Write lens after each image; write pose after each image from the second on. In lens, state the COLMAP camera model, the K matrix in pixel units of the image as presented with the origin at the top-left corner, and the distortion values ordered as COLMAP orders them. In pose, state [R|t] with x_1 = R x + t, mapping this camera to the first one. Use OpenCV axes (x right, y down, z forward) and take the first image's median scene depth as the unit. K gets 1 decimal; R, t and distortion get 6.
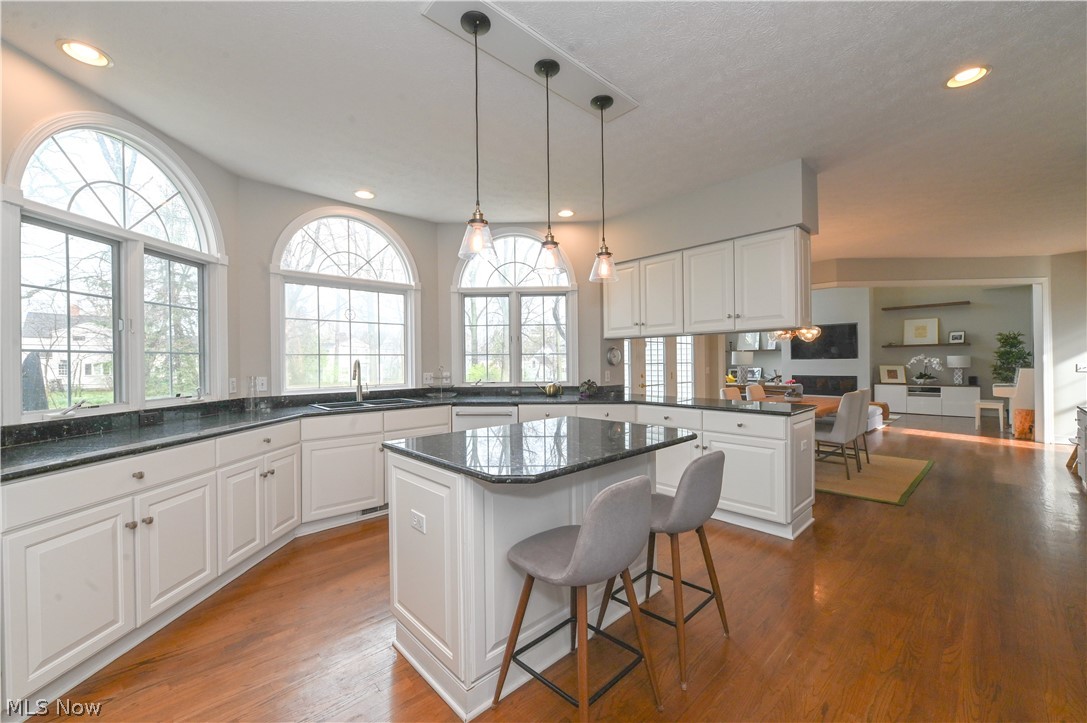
lens RADIAL K [[428.9, 0, 541.8], [0, 428.9, 362.0], [0, 0, 1]] dist [-0.008893, -0.000185]
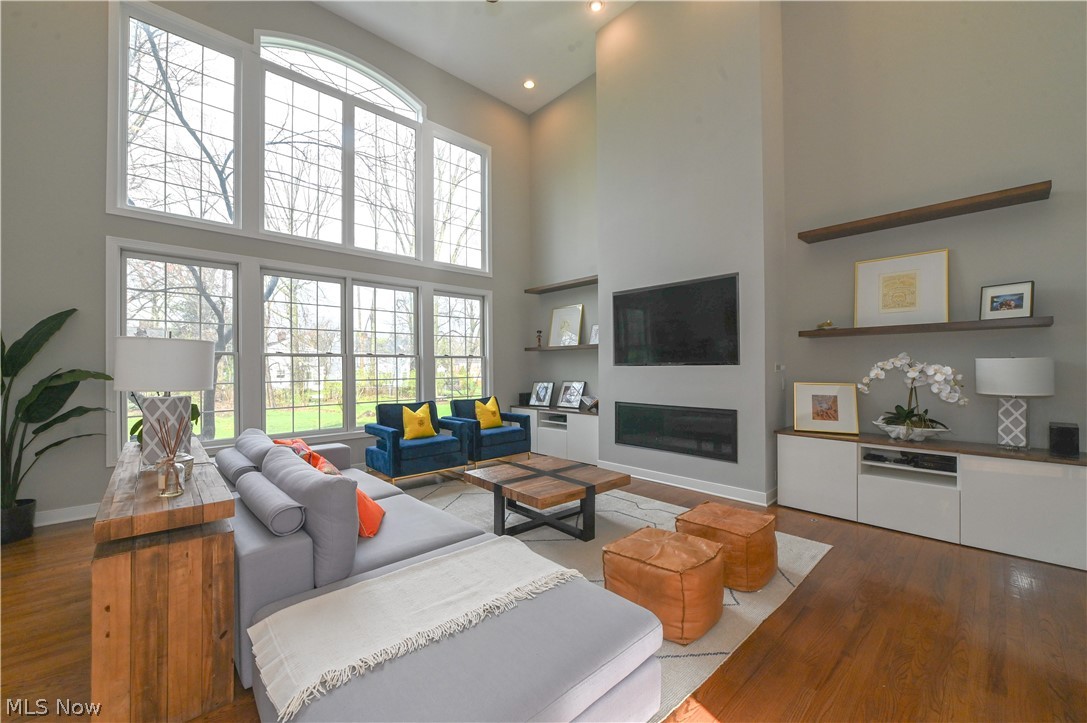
lens RADIAL K [[428.9, 0, 541.8], [0, 428.9, 362.0], [0, 0, 1]] dist [-0.008893, -0.000185]
pose [[0.999876, 0.002932, -0.015491, 0.627602], [-0.003016, 0.999981, -0.005407, -0.008999], [0.015475, 0.005453, 0.999865, 0.672562]]
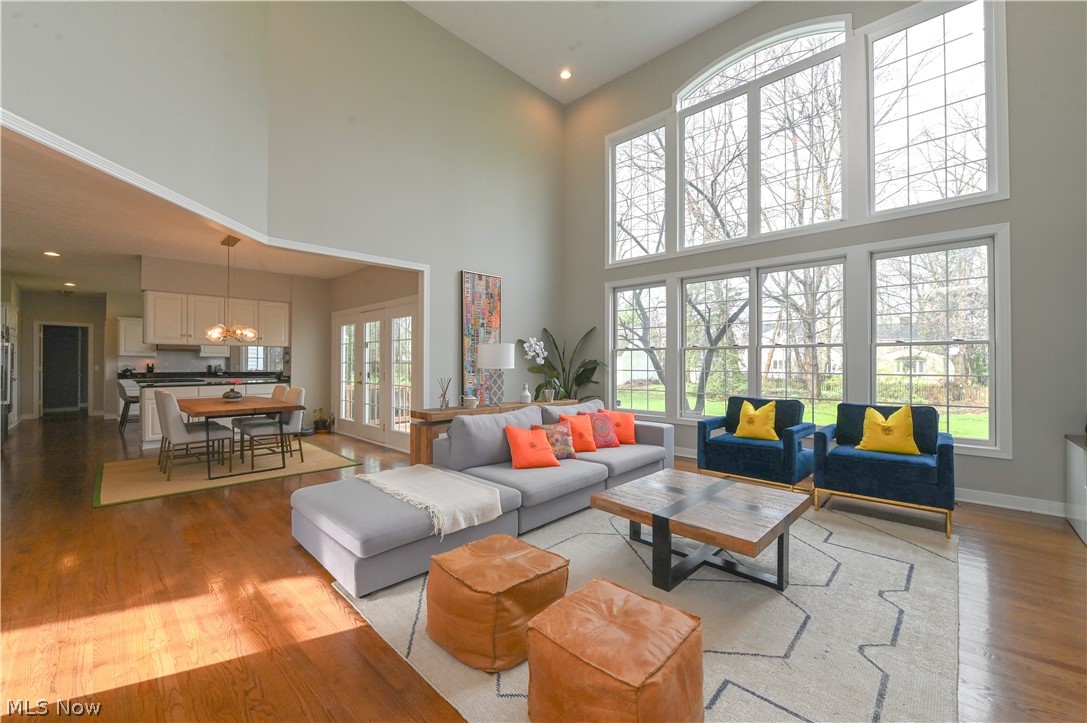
lens RADIAL K [[428.9, 0, 541.8], [0, 428.9, 362.0], [0, 0, 1]] dist [-0.008893, -0.000185]
pose [[0.053012, 0.003972, -0.998586, 0.893502], [0.002392, 0.999989, 0.004104, -0.003332], [0.998591, -0.002606, 0.053002, 0.916887]]
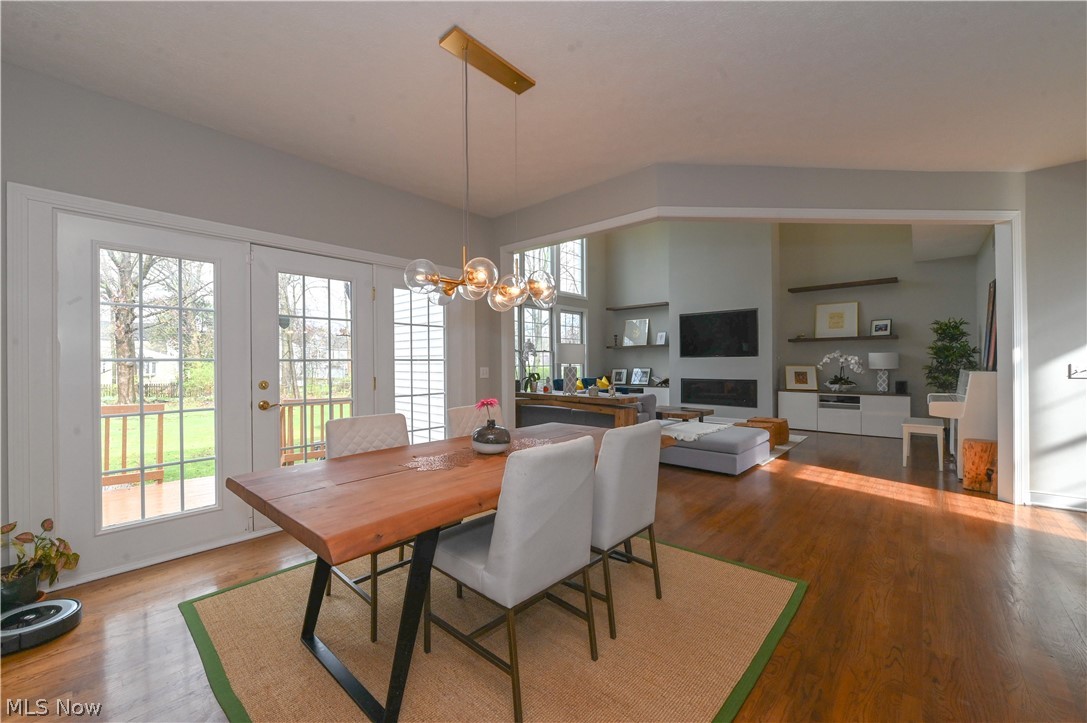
lens RADIAL K [[428.9, 0, 541.8], [0, 428.9, 362.0], [0, 0, 1]] dist [-0.008893, -0.000185]
pose [[0.996243, 0.004255, 0.086497, 0.333306], [-0.004333, 0.999990, 0.000722, 0.003012], [-0.086493, -0.001094, 0.996252, 0.321476]]
